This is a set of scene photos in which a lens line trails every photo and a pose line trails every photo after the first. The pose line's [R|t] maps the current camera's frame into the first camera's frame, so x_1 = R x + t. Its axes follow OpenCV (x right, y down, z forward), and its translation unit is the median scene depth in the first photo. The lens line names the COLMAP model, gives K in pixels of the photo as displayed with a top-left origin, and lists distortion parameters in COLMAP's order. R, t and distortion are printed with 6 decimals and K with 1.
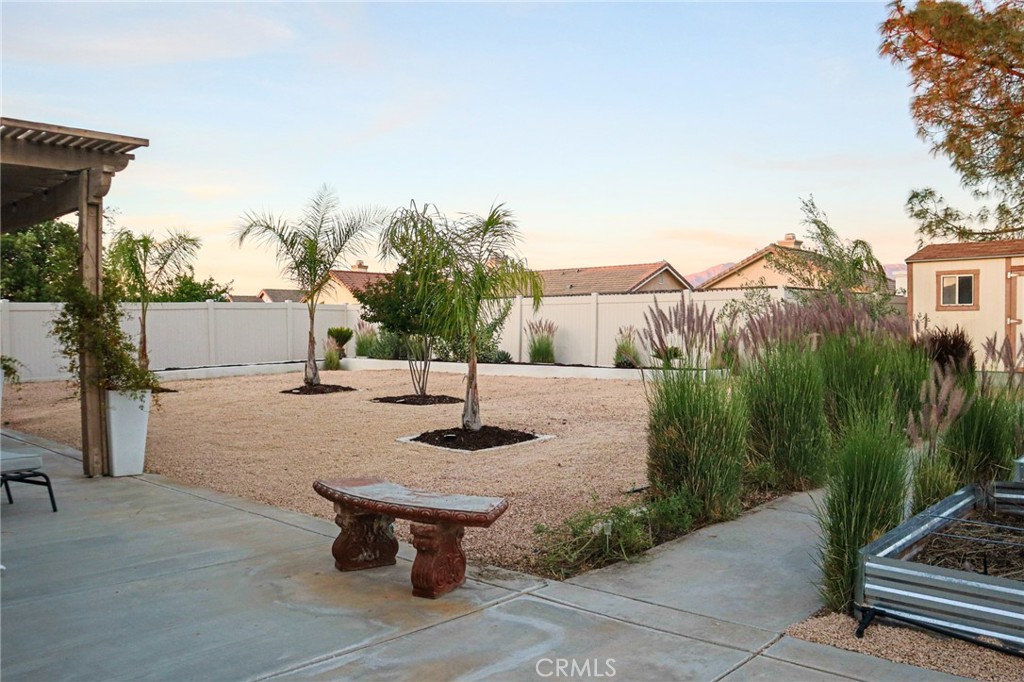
lens RADIAL K [[731.4, 0, 512.0], [0, 731.4, 341.0], [0, 0, 1]] dist [-0.055397, 0.000492]
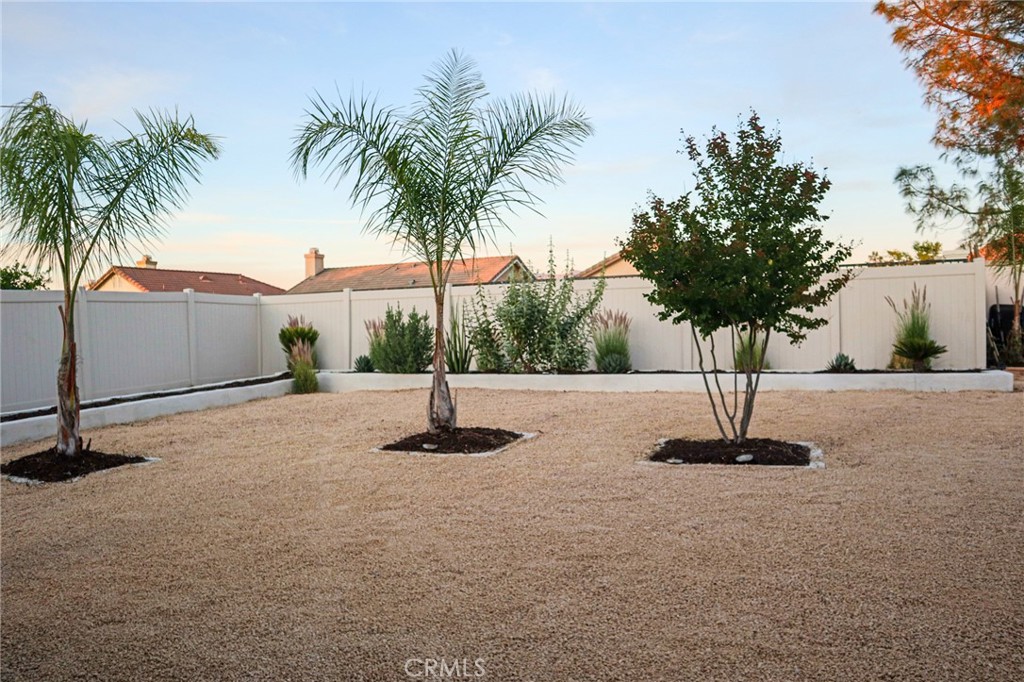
lens RADIAL K [[731.4, 0, 512.0], [0, 731.4, 341.0], [0, 0, 1]] dist [-0.055397, 0.000492]
pose [[0.947274, -0.032379, 0.318785, -0.281761], [0.033688, 0.999431, 0.001406, -0.002591], [-0.318649, 0.009408, 0.947826, 0.345869]]
